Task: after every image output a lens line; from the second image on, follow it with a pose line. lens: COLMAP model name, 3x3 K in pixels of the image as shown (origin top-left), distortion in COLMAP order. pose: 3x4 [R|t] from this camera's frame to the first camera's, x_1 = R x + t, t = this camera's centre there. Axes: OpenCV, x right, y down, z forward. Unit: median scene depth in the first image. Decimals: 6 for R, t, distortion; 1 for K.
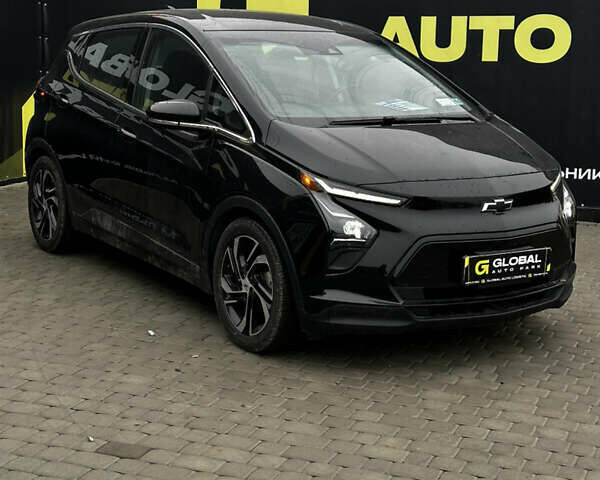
lens RADIAL K [[1024.5, 0, 287.5], [0, 1024.5, 239.9], [0, 0, 1]] dist [0.054989, -0.055092]
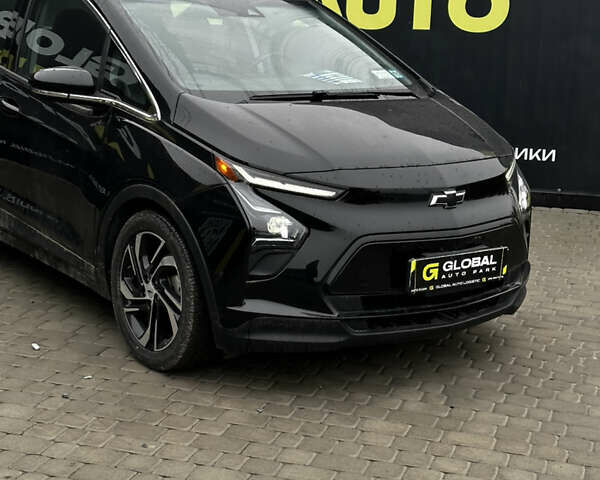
lens RADIAL K [[1024.5, 0, 287.5], [0, 1024.5, 239.9], [0, 0, 1]] dist [0.054989, -0.055092]
pose [[0.996485, 0.000590, 0.083771, 0.001346], [-0.003063, 0.999563, 0.029398, -0.023198], [-0.083717, -0.029551, 0.996051, 0.163487]]
